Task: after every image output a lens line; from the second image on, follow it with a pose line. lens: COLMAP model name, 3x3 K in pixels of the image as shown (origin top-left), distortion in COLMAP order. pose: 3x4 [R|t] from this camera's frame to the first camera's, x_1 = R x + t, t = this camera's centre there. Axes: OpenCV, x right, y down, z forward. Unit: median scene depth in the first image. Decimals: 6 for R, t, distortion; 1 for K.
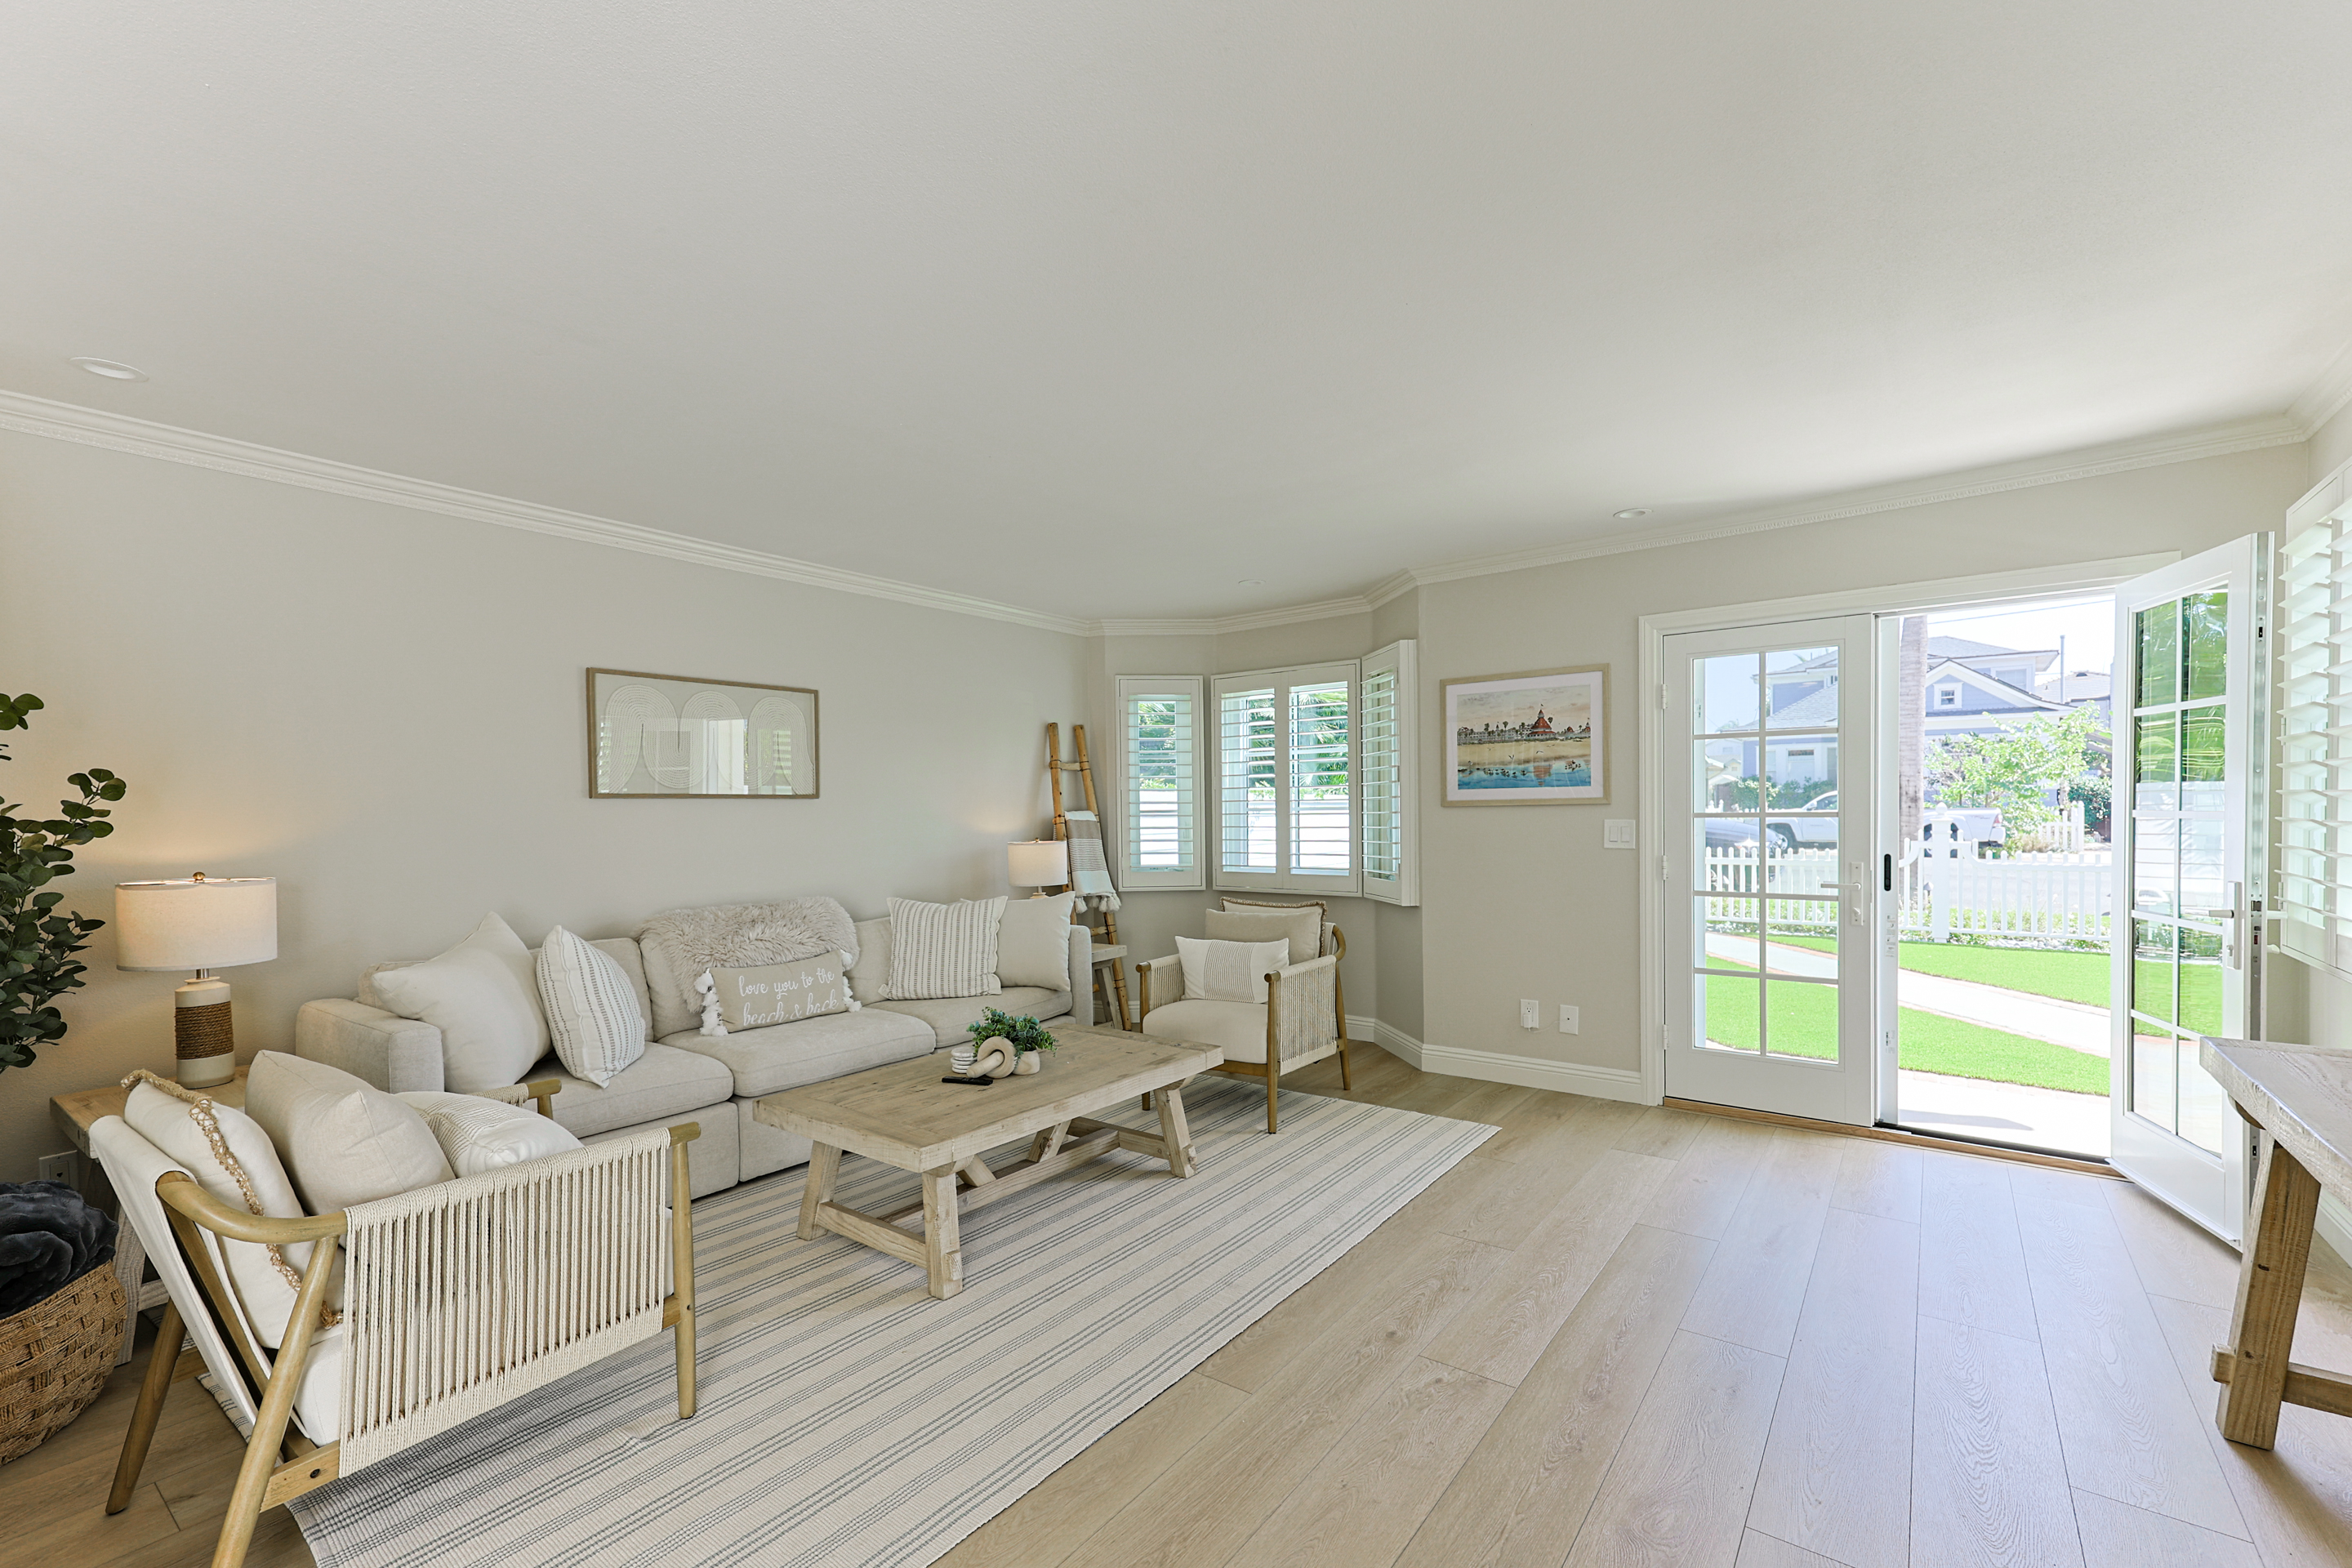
lens RADIAL K [[1042.7, 0, 1178.4], [0, 1042.7, 794.9], [0, 0, 1]] dist [0.002672, 0.000464]
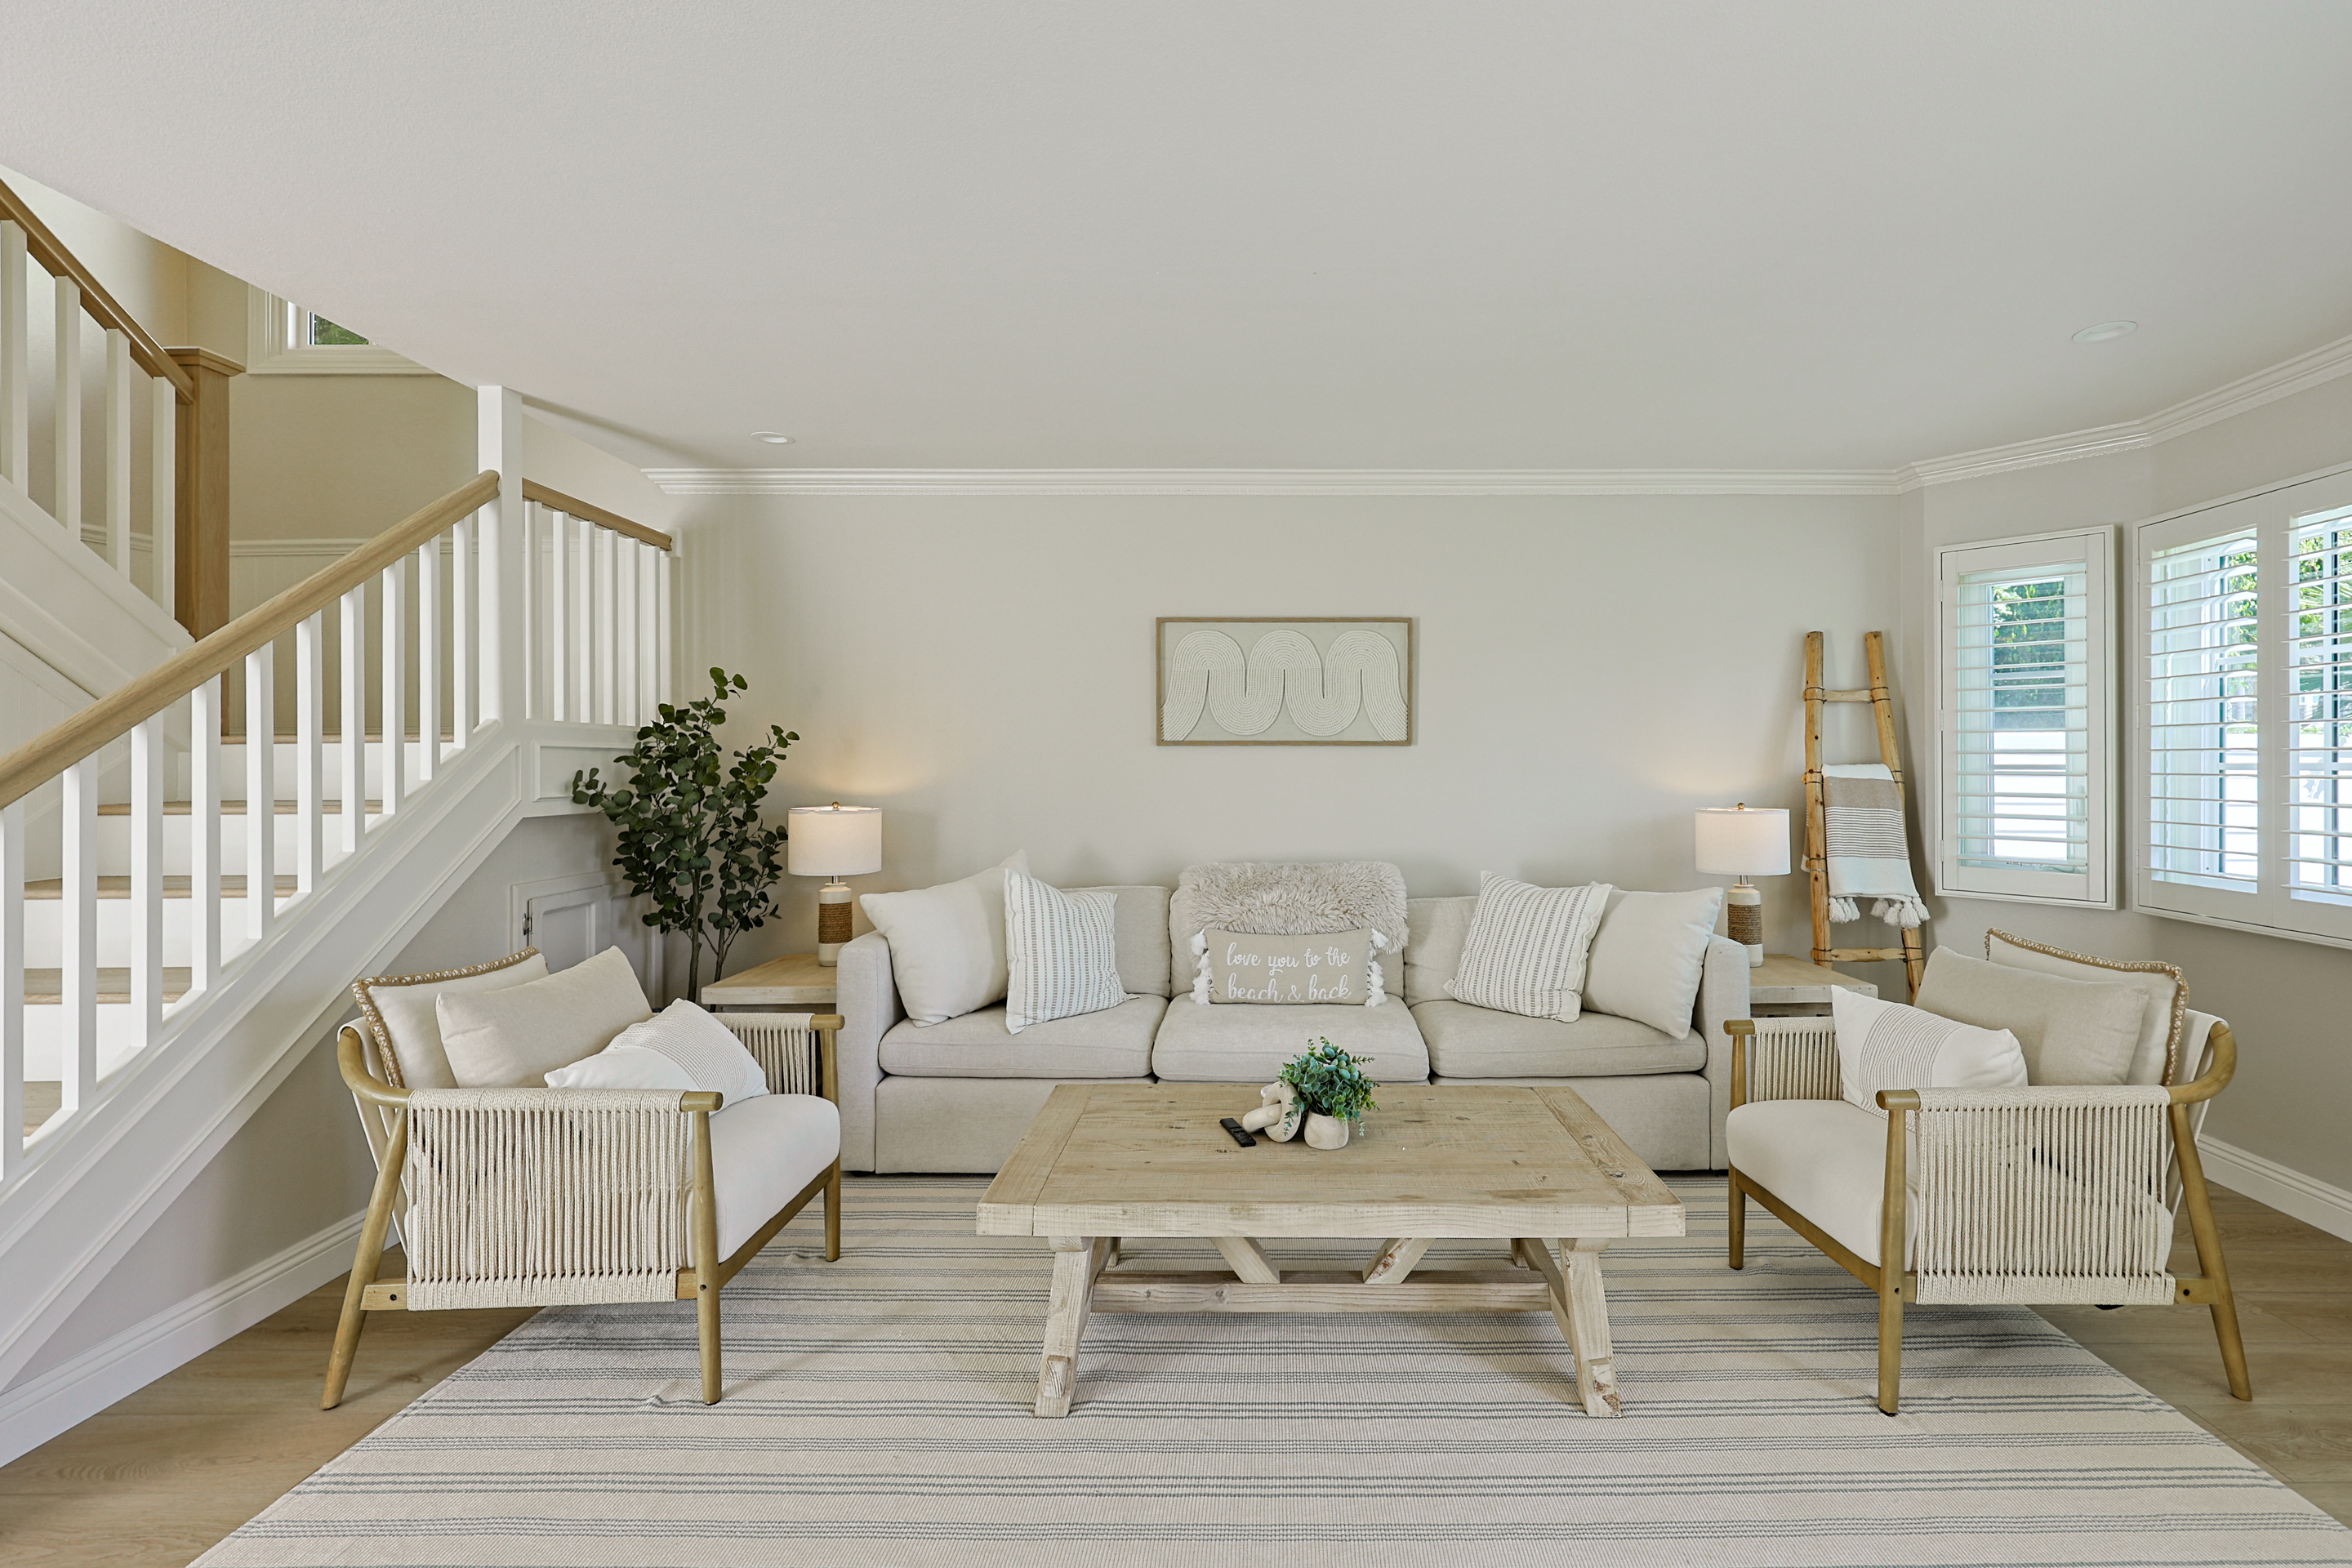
lens RADIAL K [[1075.8, 0, 1182.3], [0, 1075.8, 734.2], [0, 0, 1]] dist [-0.002162, -0.000282]
pose [[0.589827, -0.008137, -0.807489, 0.295088], [0.003107, 0.999965, -0.007807, 0.000713], [0.807524, 0.002096, 0.589831, 0.399762]]
